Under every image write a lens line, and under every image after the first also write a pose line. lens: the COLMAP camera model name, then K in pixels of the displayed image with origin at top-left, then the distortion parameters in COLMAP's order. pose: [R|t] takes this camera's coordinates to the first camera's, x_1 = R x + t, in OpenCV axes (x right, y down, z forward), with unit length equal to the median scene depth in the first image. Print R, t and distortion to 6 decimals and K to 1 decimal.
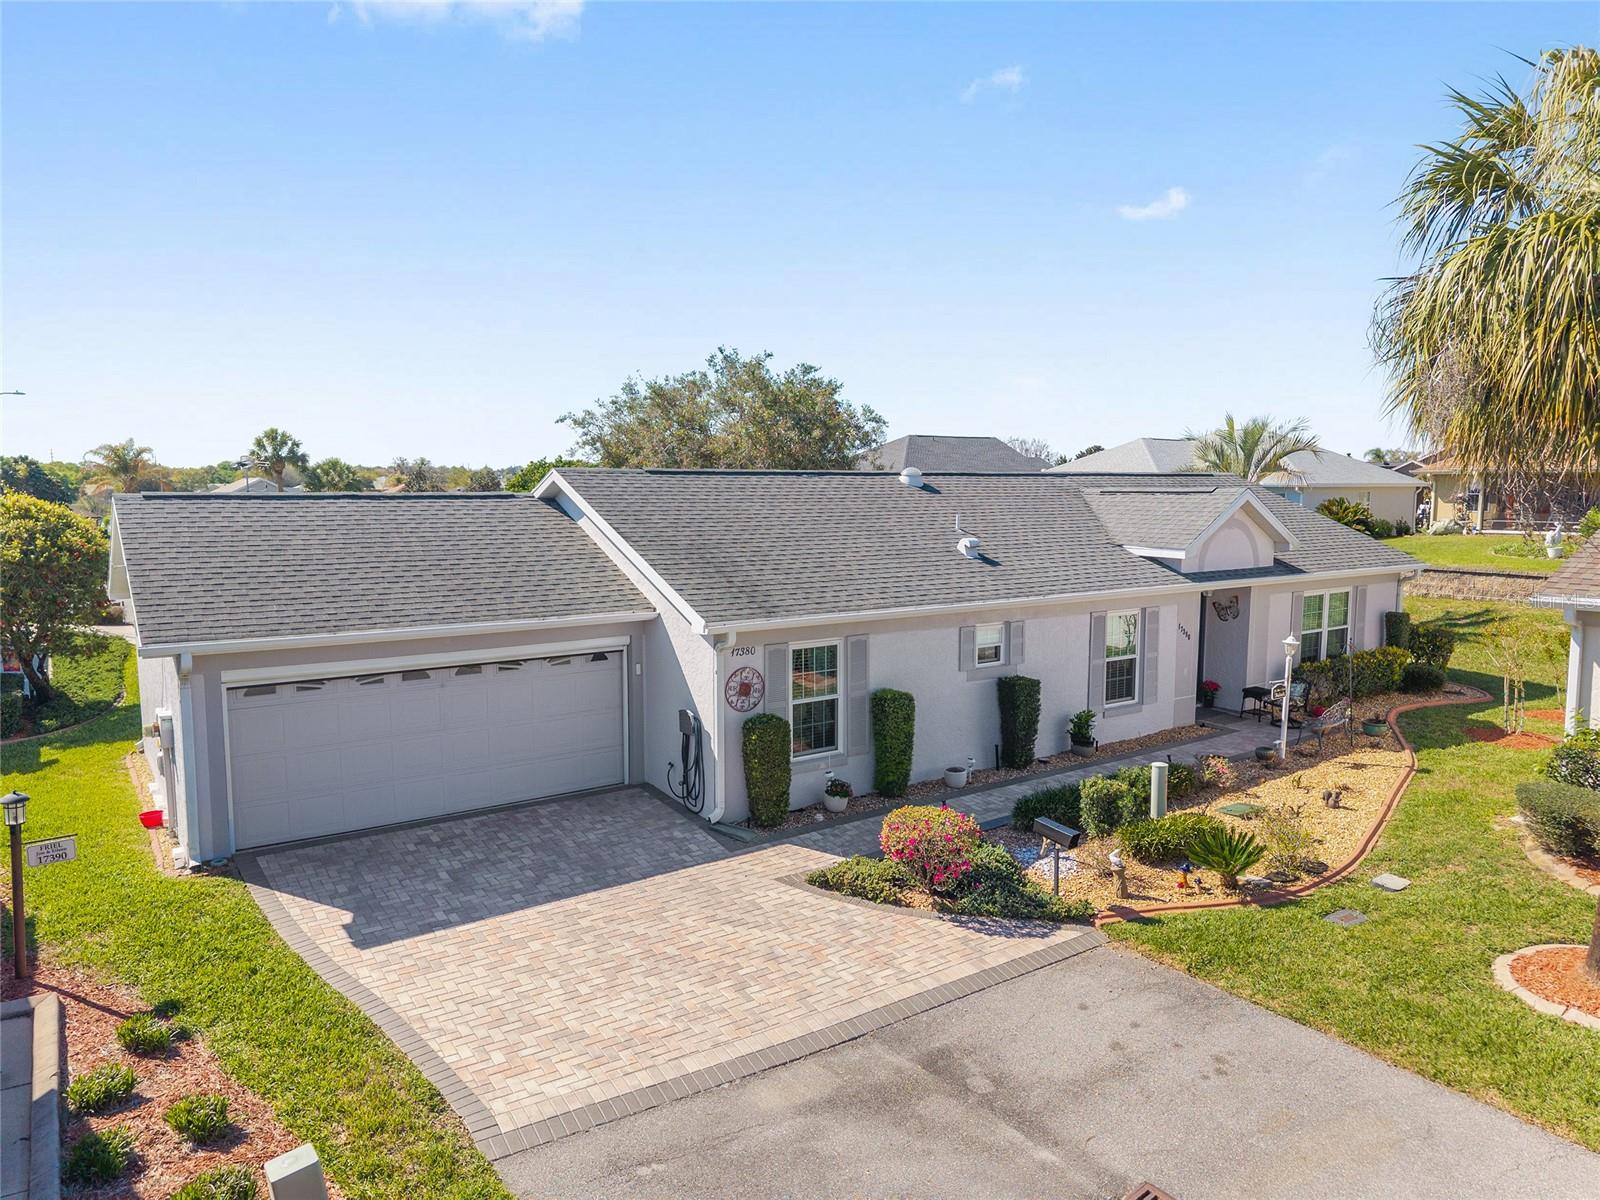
lens RADIAL K [[1068.2, 0, 800.0], [0, 1068.2, 600.0], [0, 0, 1]] dist [0.069689, -0.089641]
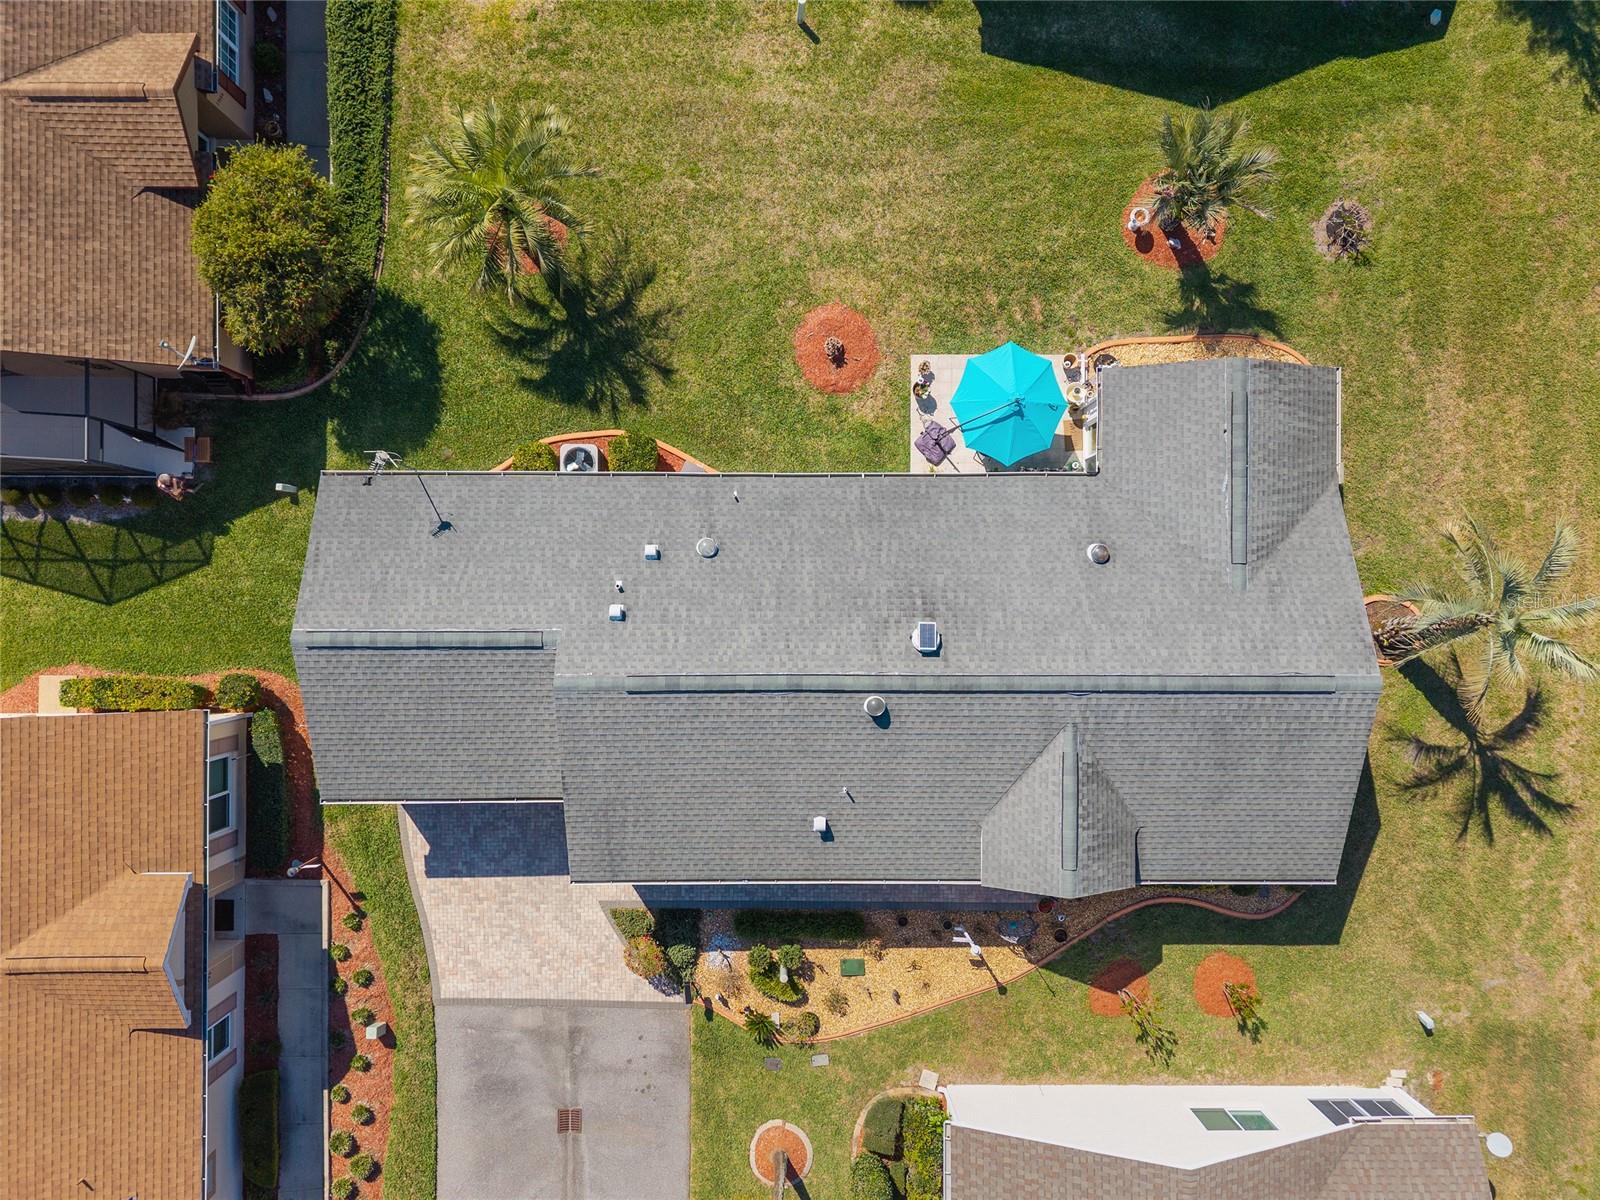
lens RADIAL K [[1075.8, 0, 792.0], [0, 1075.8, 607.7], [0, 0, 1]] dist [0.045738, -0.050141]
pose [[0.819144, 0.573385, 0.015257, -0.090832], [-0.064673, 0.065897, 0.995728, -2.343383], [0.569930, -0.816632, 0.091062, 1.753622]]
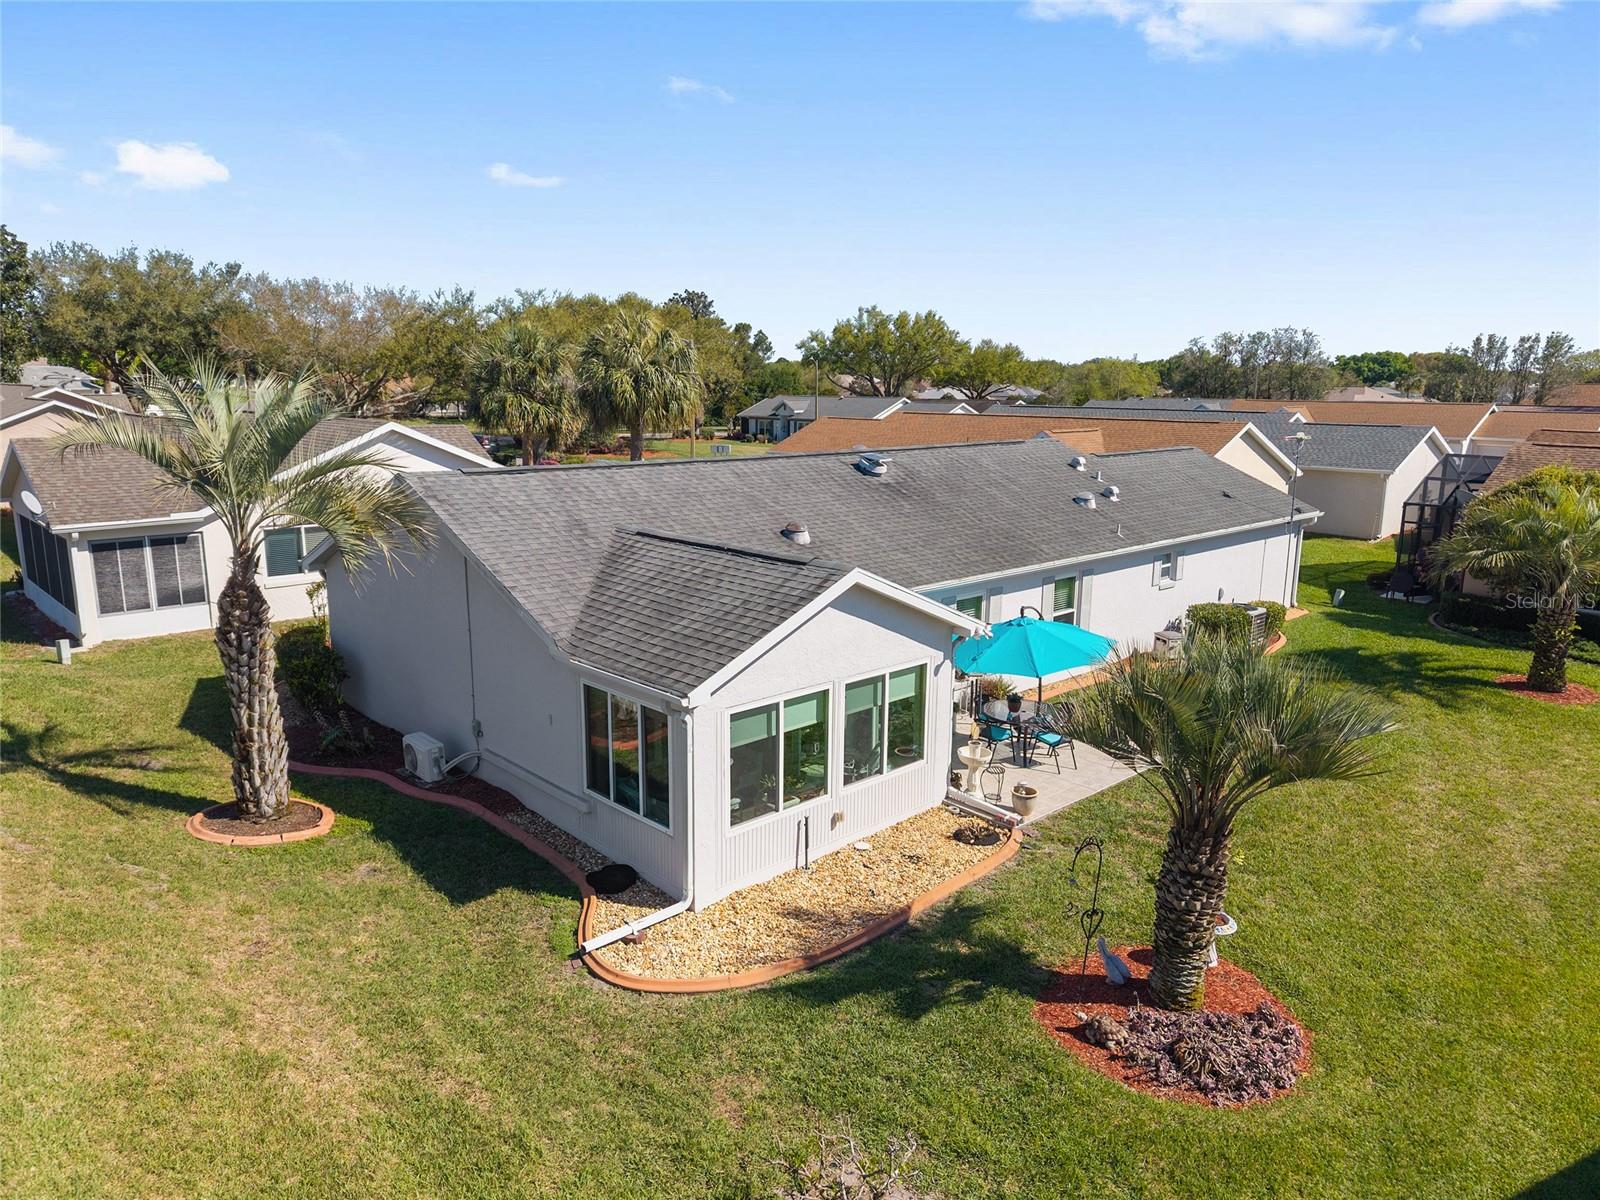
lens RADIAL K [[1075.8, 0, 792.0], [0, 1075.8, 607.7], [0, 0, 1]] dist [0.045738, -0.050141]
pose [[-0.989900, 0.032636, -0.137958, 0.640629], [-0.008447, 0.957834, 0.287198, -0.547428], [0.141514, 0.285462, -0.947884, 4.057177]]
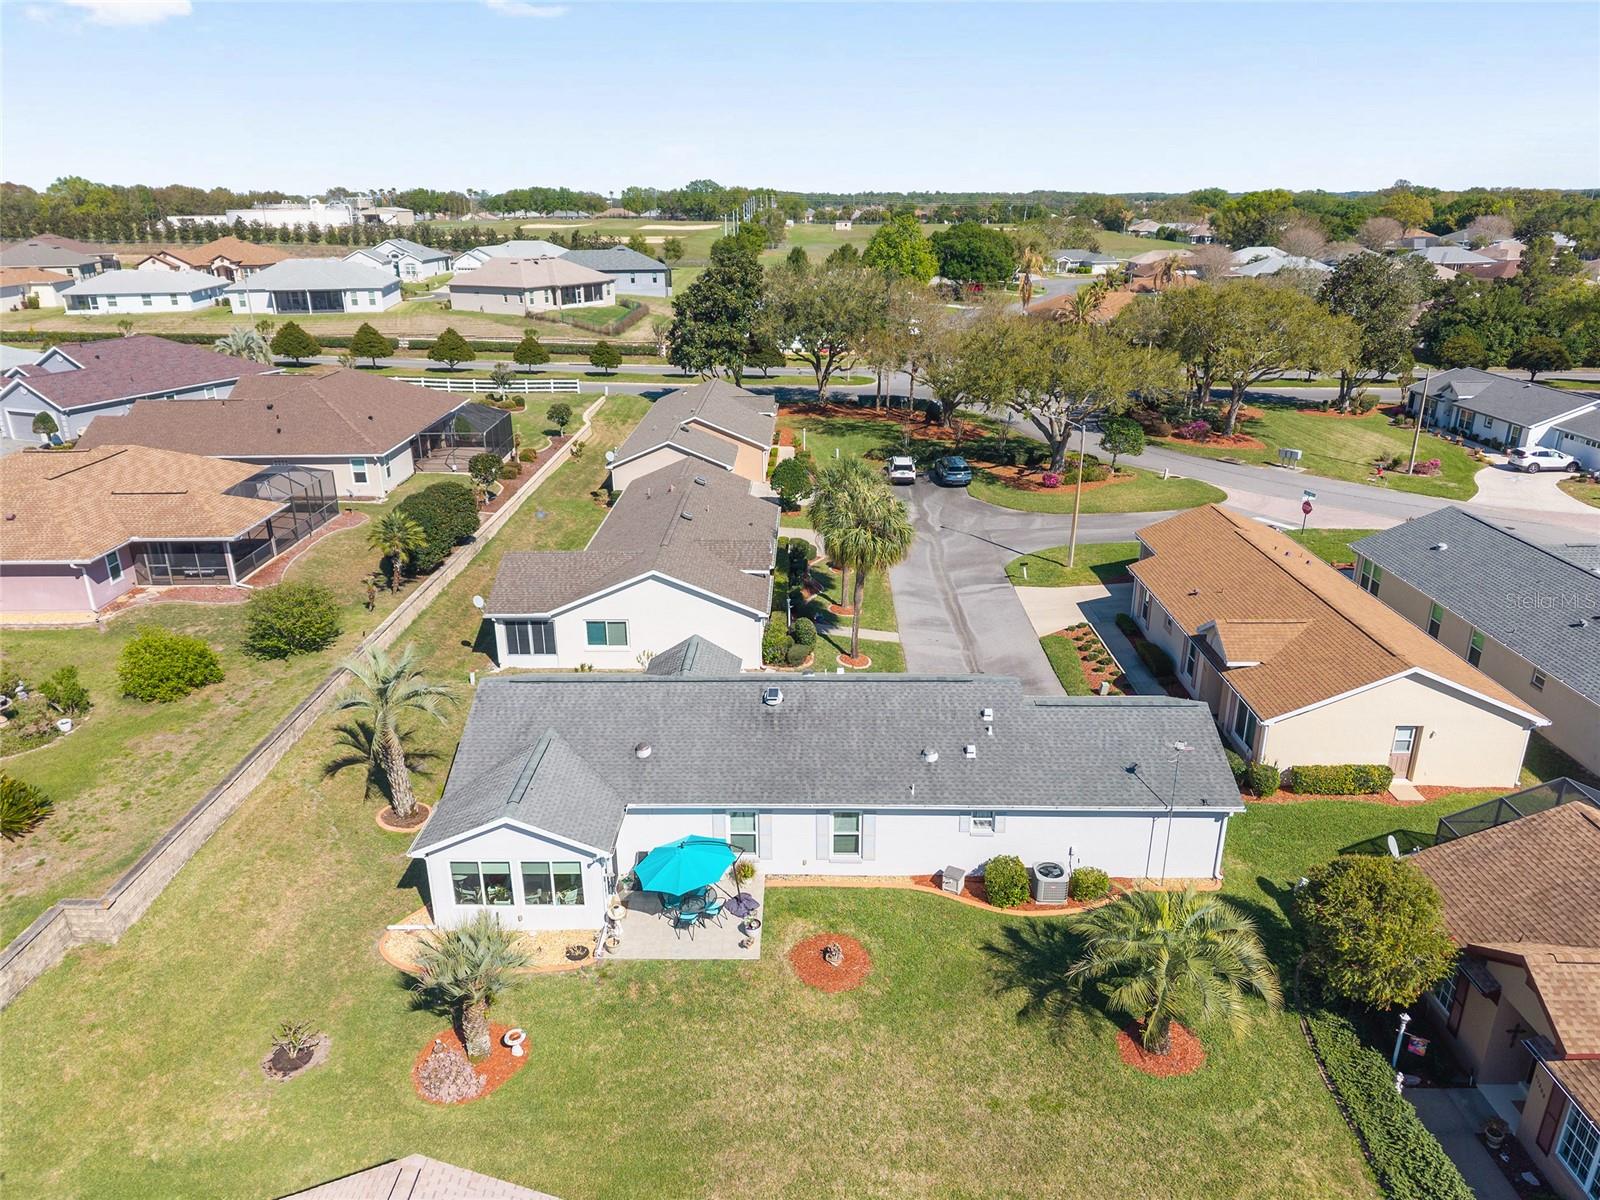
lens RADIAL K [[1086.7, 0, 790.3], [0, 1086.7, 596.8], [0, 0, 1]] dist [0.050034, -0.060577]
pose [[-0.808284, -0.183486, 0.559473, -1.582064], [0.067115, 0.915298, 0.397146, -1.758243], [-0.584956, 0.358555, -0.727506, 4.243776]]
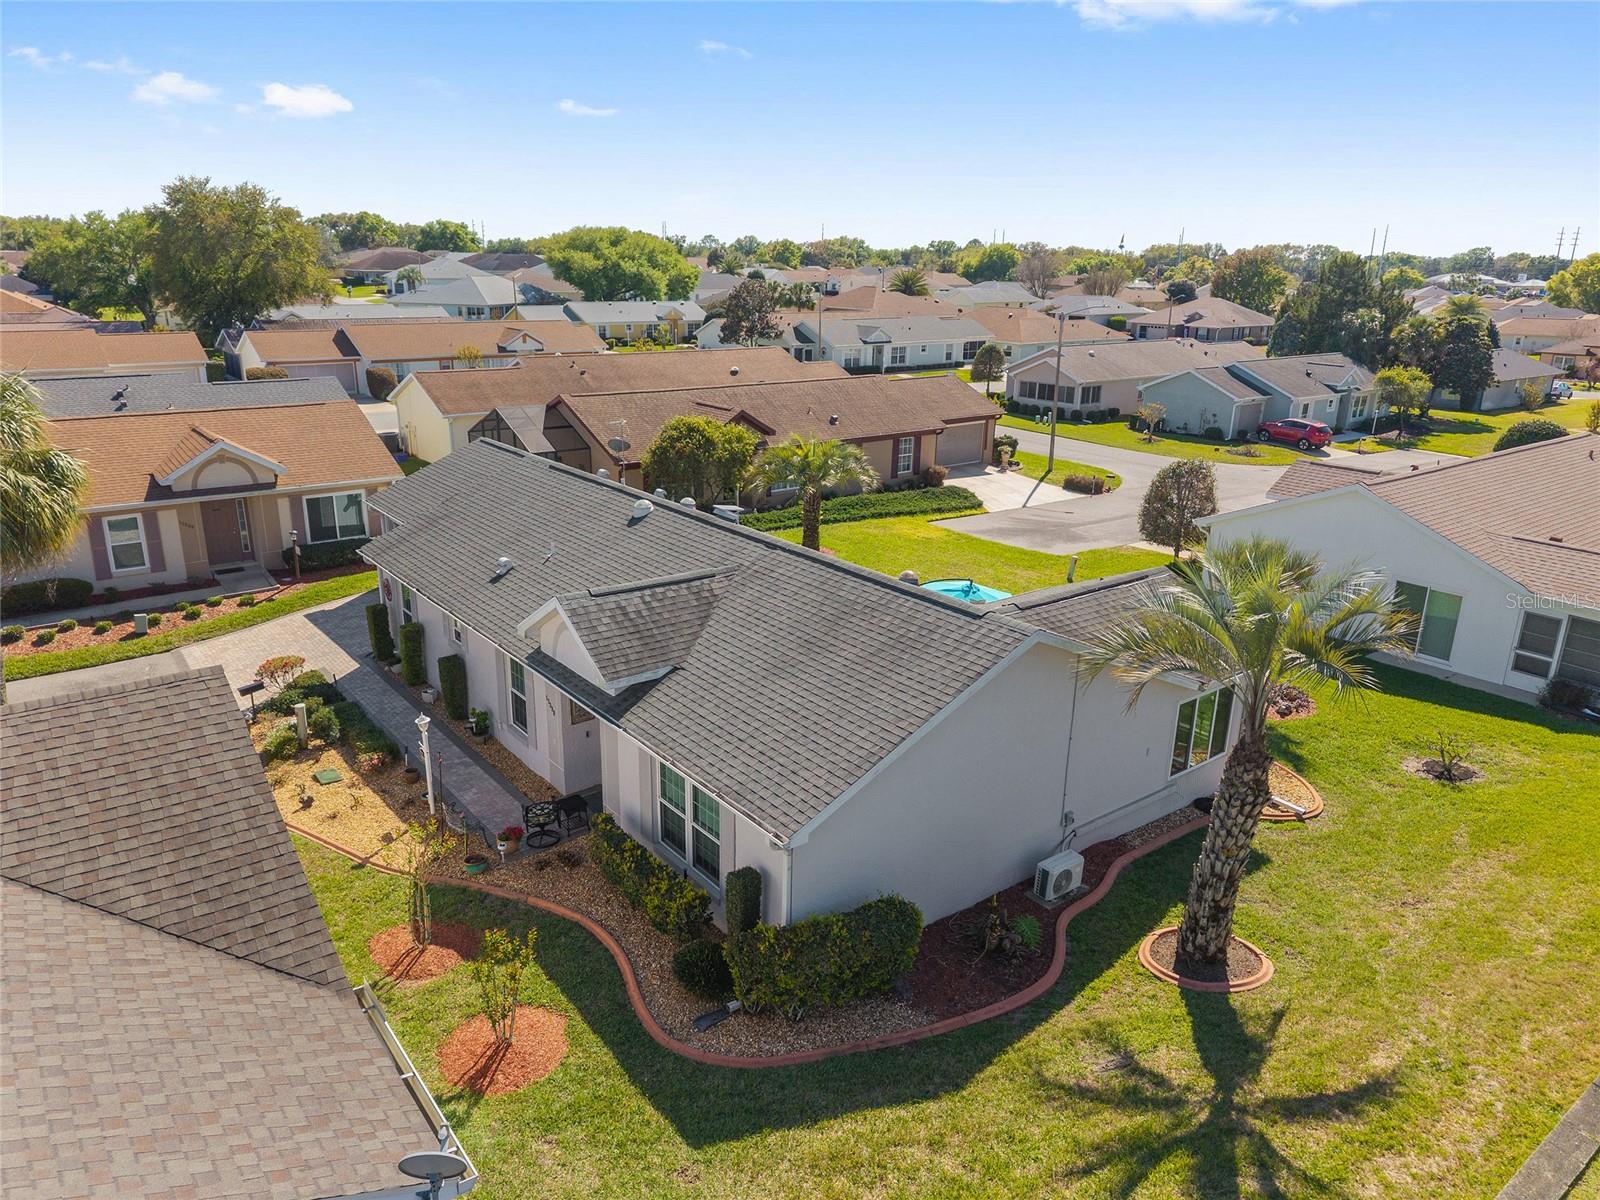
lens RADIAL K [[1075.8, 0, 792.0], [0, 1075.8, 607.7], [0, 0, 1]] dist [0.045738, -0.050141]
pose [[0.043721, 0.319147, -0.946696, 2.351881], [-0.100078, 0.944235, 0.313696, -0.733890], [0.994019, 0.081028, 0.073222, 2.039614]]
